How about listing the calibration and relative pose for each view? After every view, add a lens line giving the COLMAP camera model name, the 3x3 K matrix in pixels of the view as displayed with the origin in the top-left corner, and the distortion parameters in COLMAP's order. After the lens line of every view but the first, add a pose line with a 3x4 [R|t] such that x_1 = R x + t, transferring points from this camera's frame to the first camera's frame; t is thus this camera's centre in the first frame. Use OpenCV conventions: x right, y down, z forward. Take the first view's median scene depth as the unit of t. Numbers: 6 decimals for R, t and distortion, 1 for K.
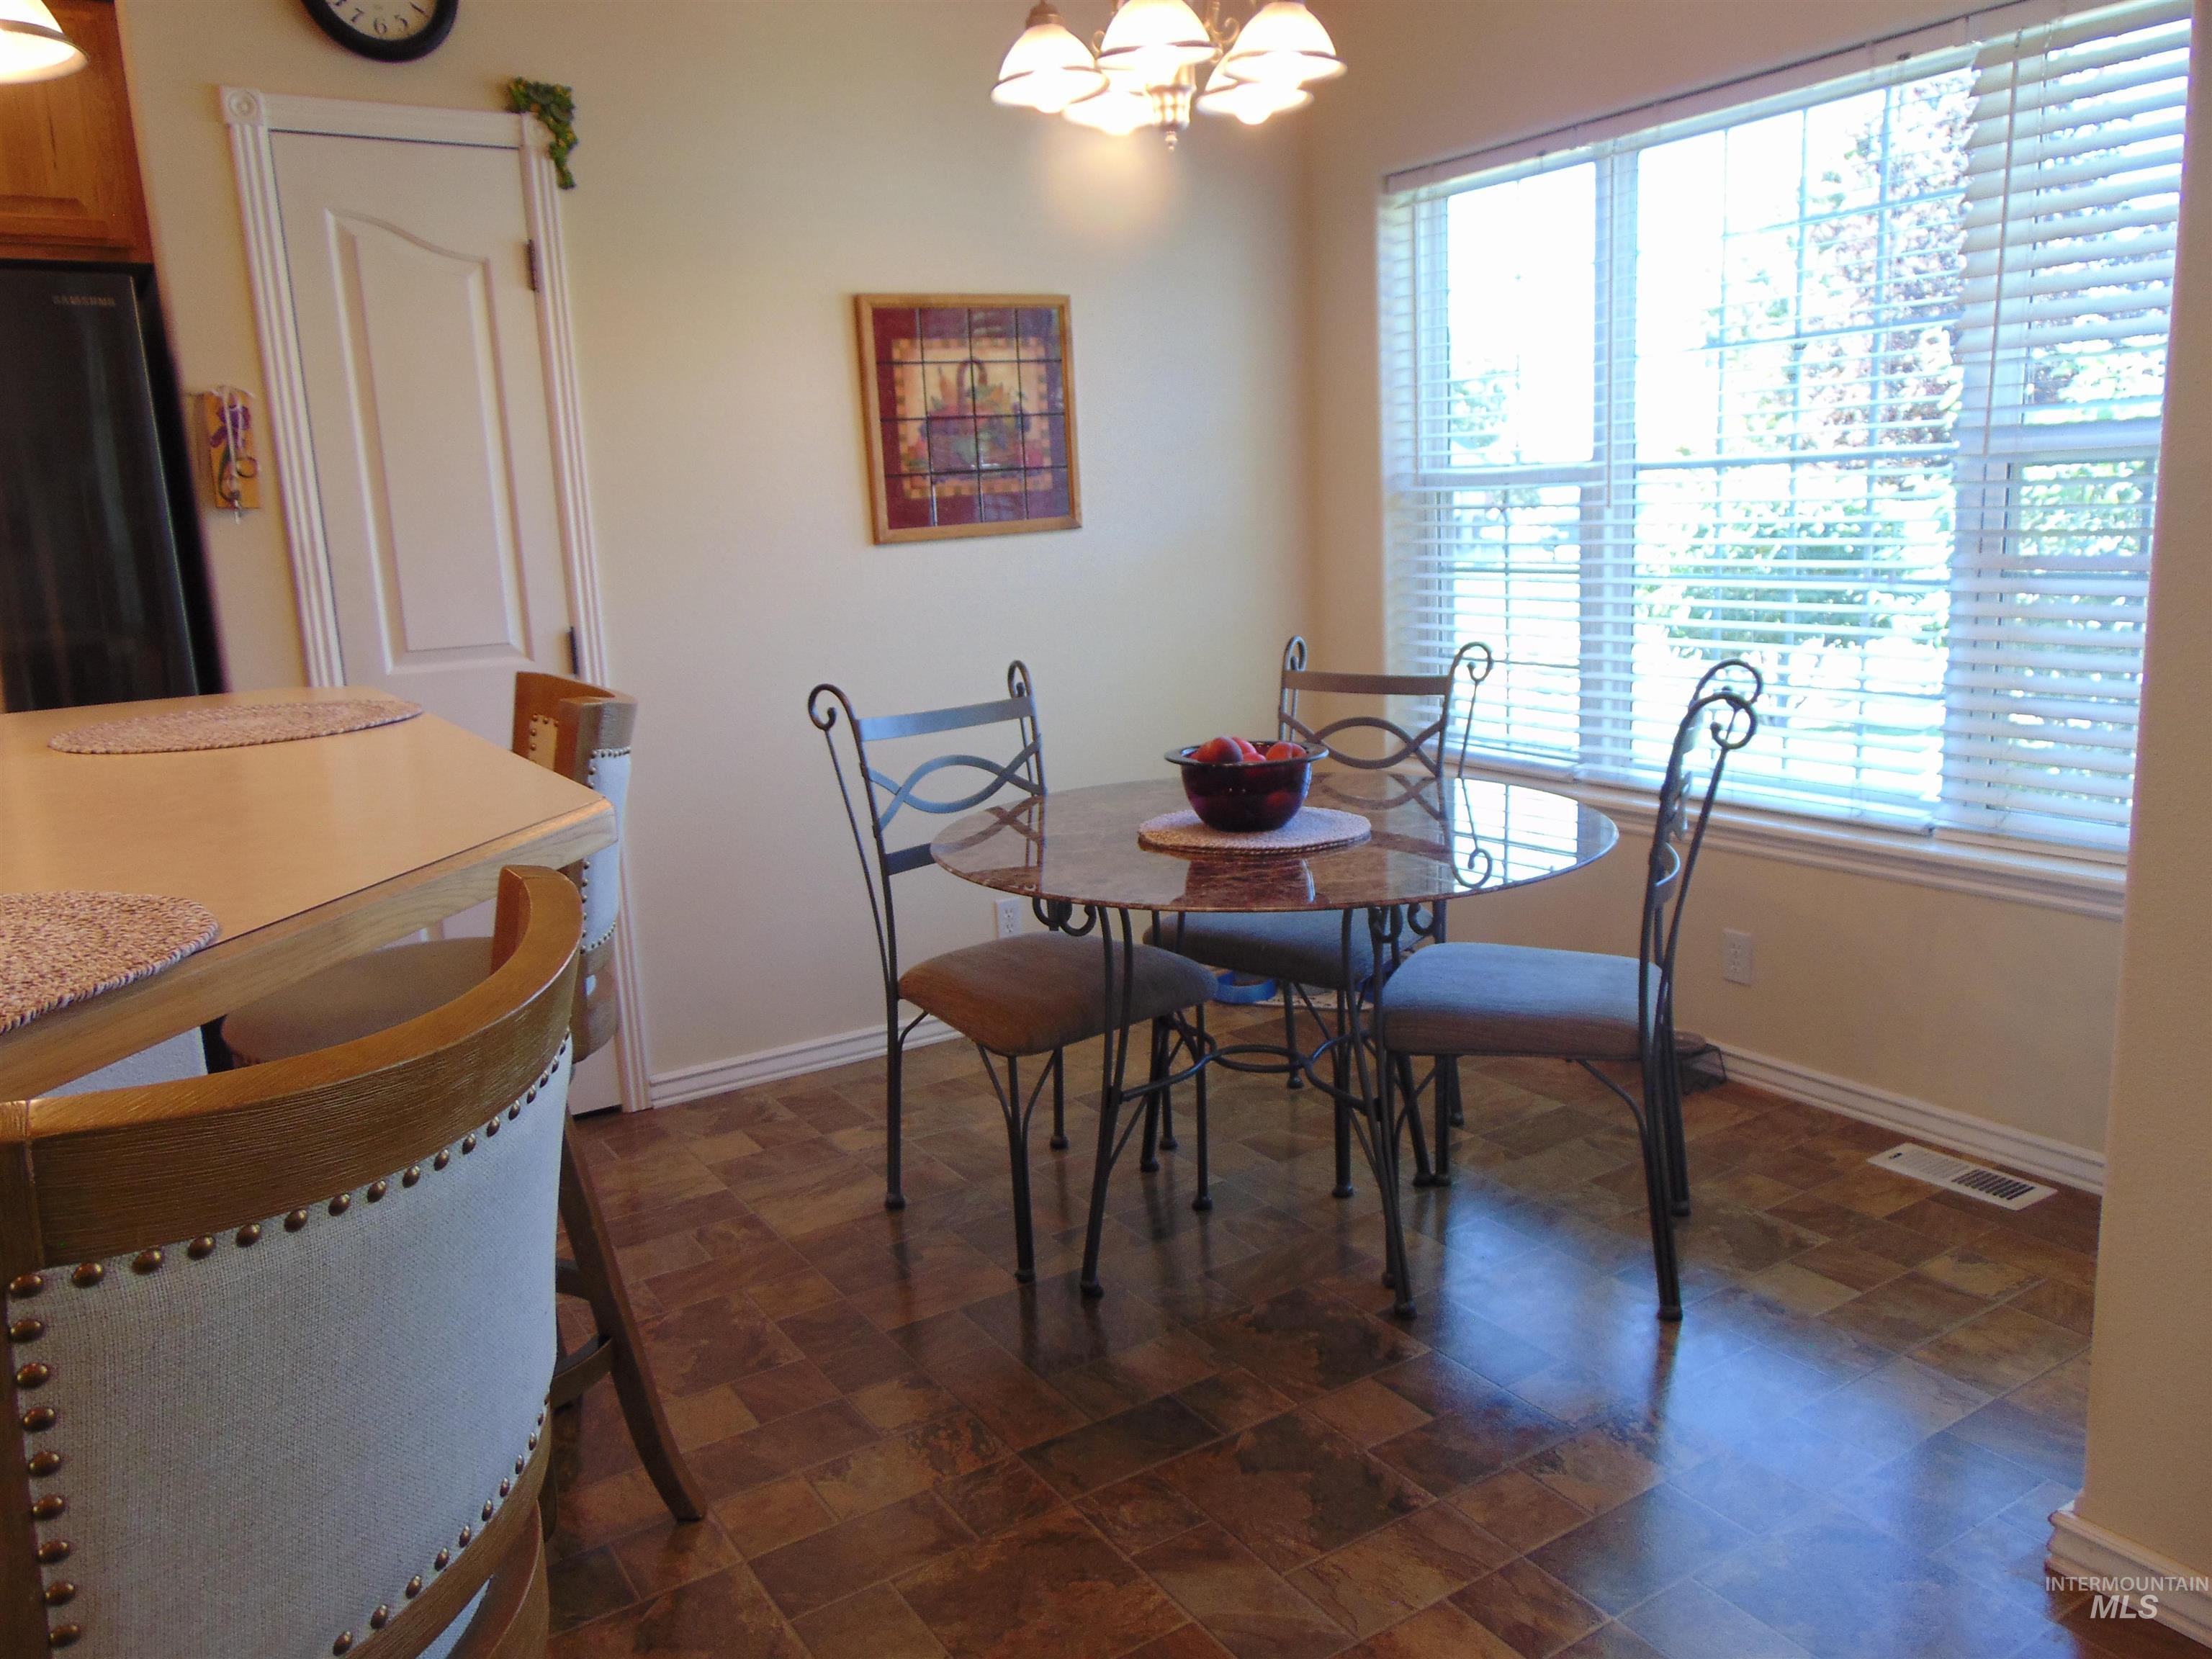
lens RADIAL K [[1656.3, 0, 1104.6], [0, 1656.3, 825.1], [0, 0, 1]] dist [-0.028105, 0.057494]
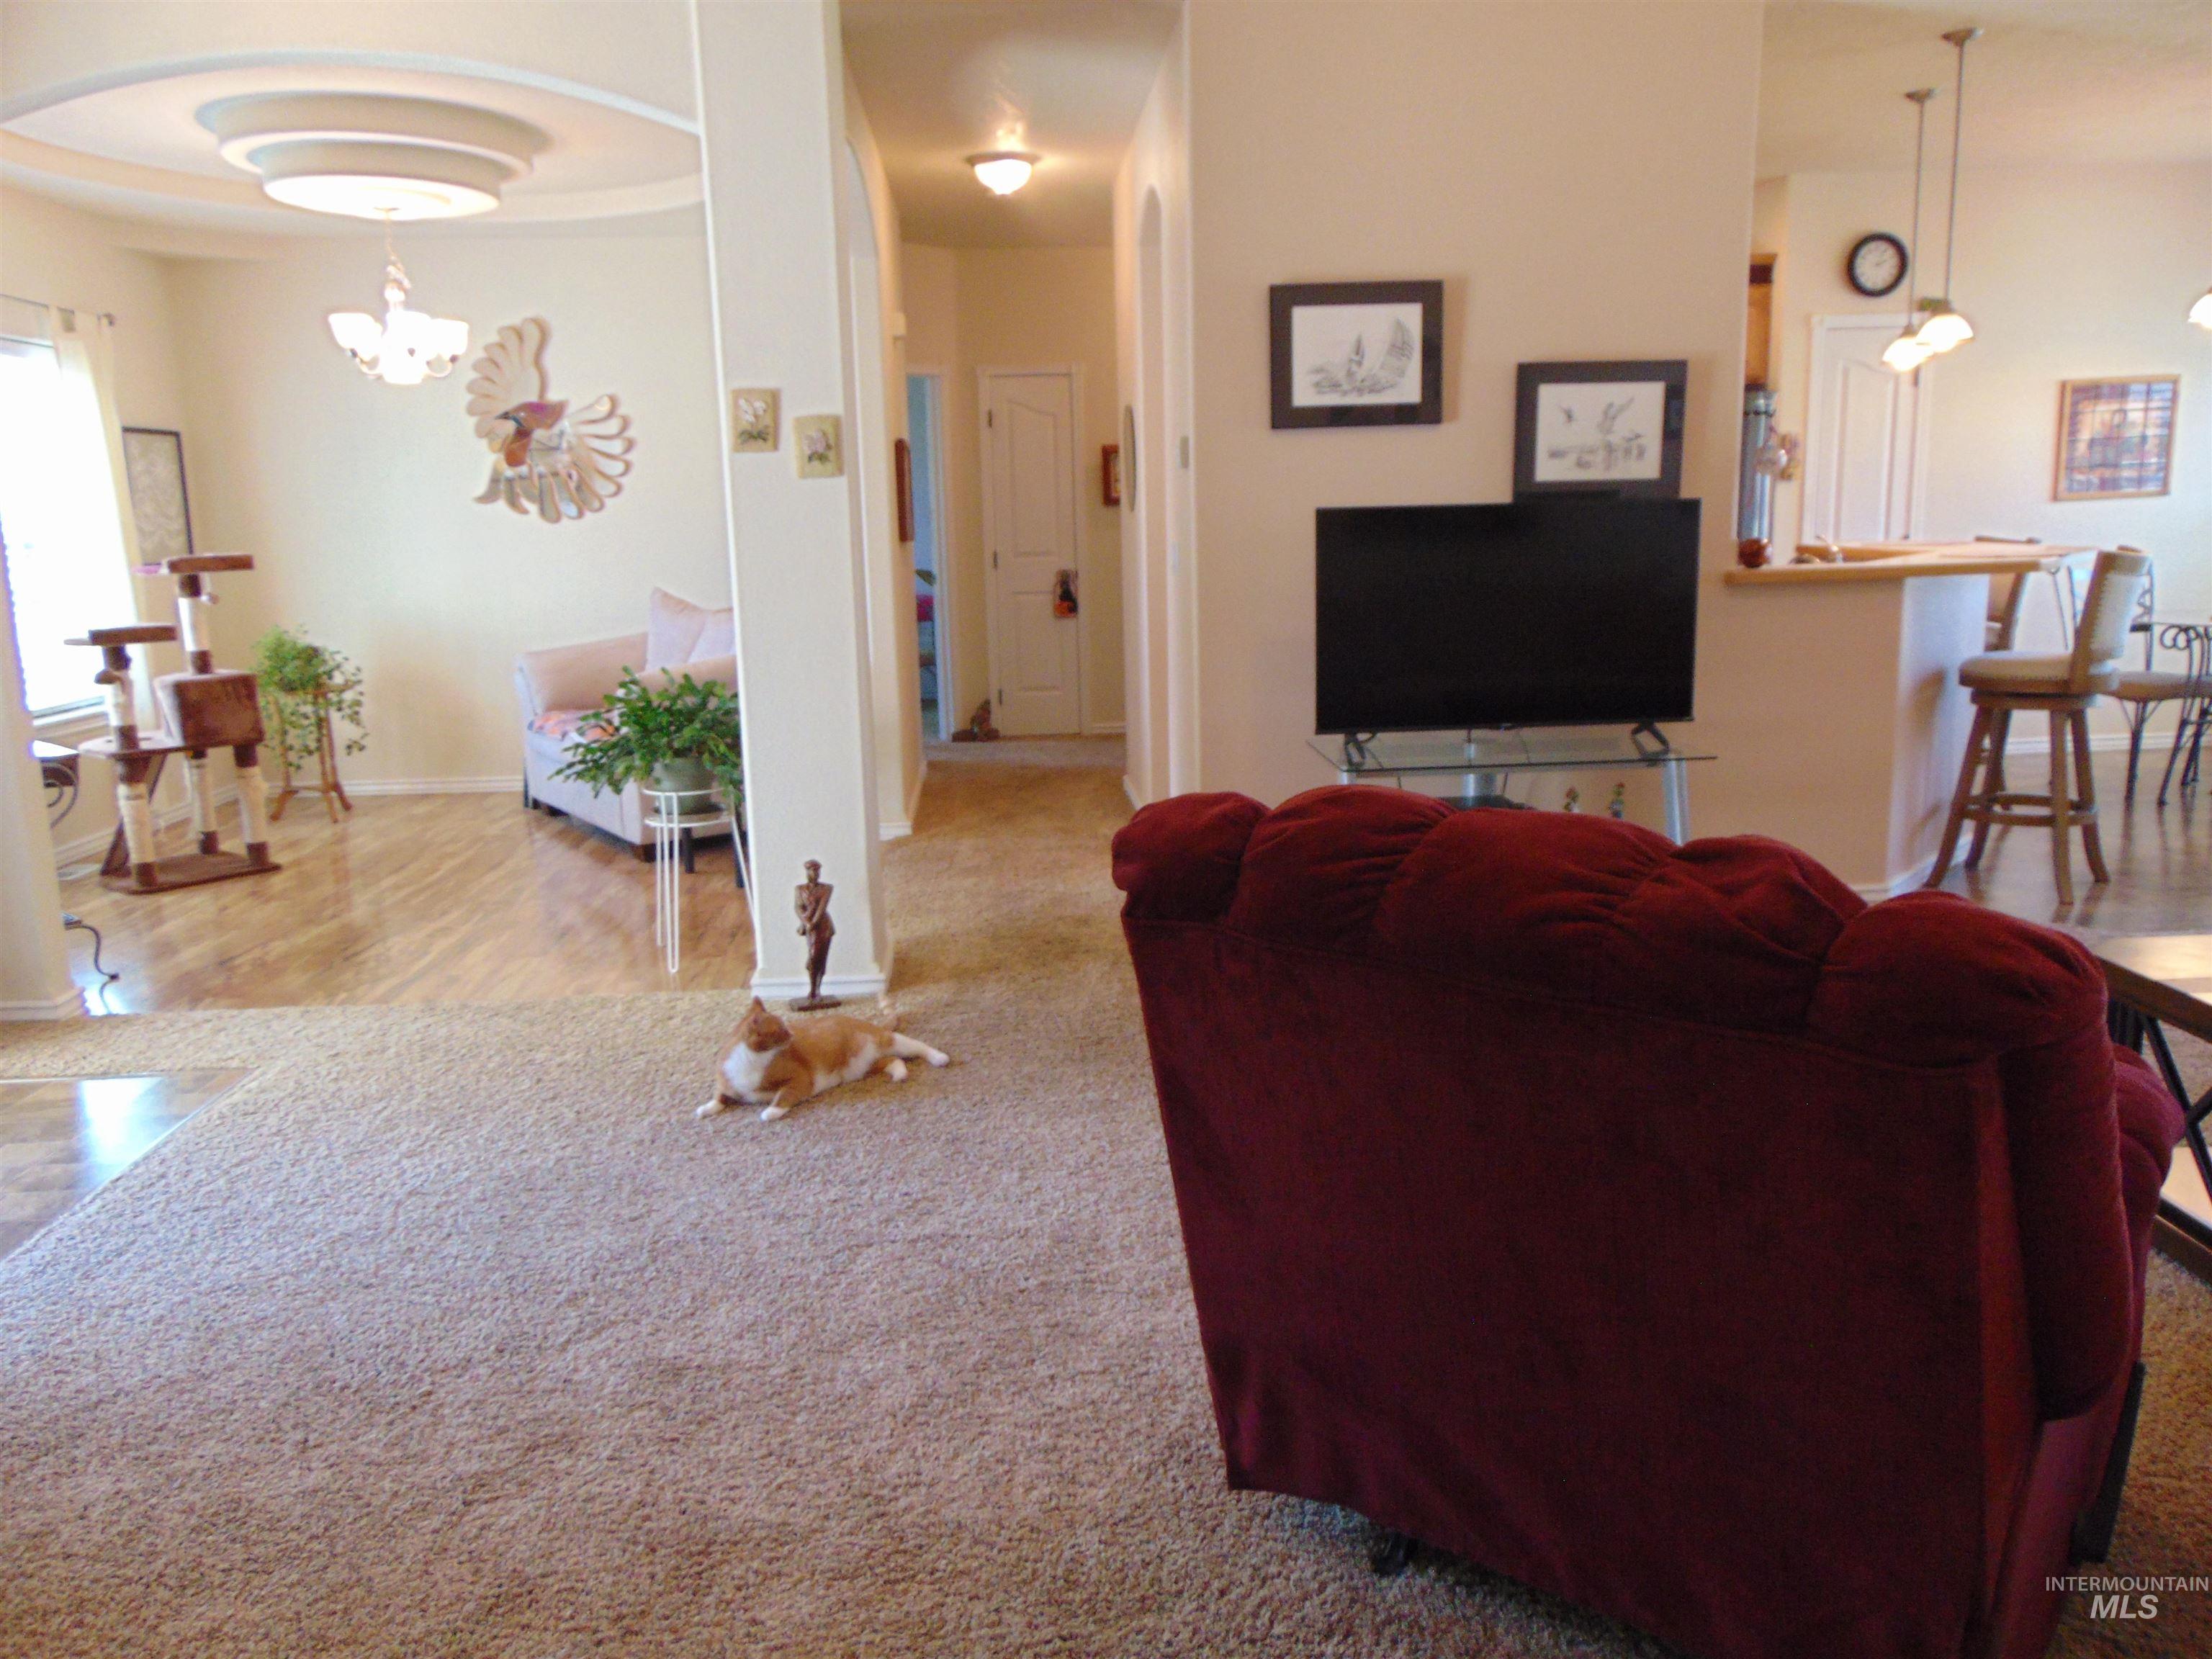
lens RADIAL K [[1656.3, 0, 1084.8], [0, 1656.3, 831.4], [0, 0, 1]] dist [-0.028105, 0.057494]
pose [[0.871318, 0.113777, -0.477347, -0.162346], [-0.106352, 0.993413, 0.042654, 0.282379], [0.479056, 0.013602, 0.877679, -1.394480]]
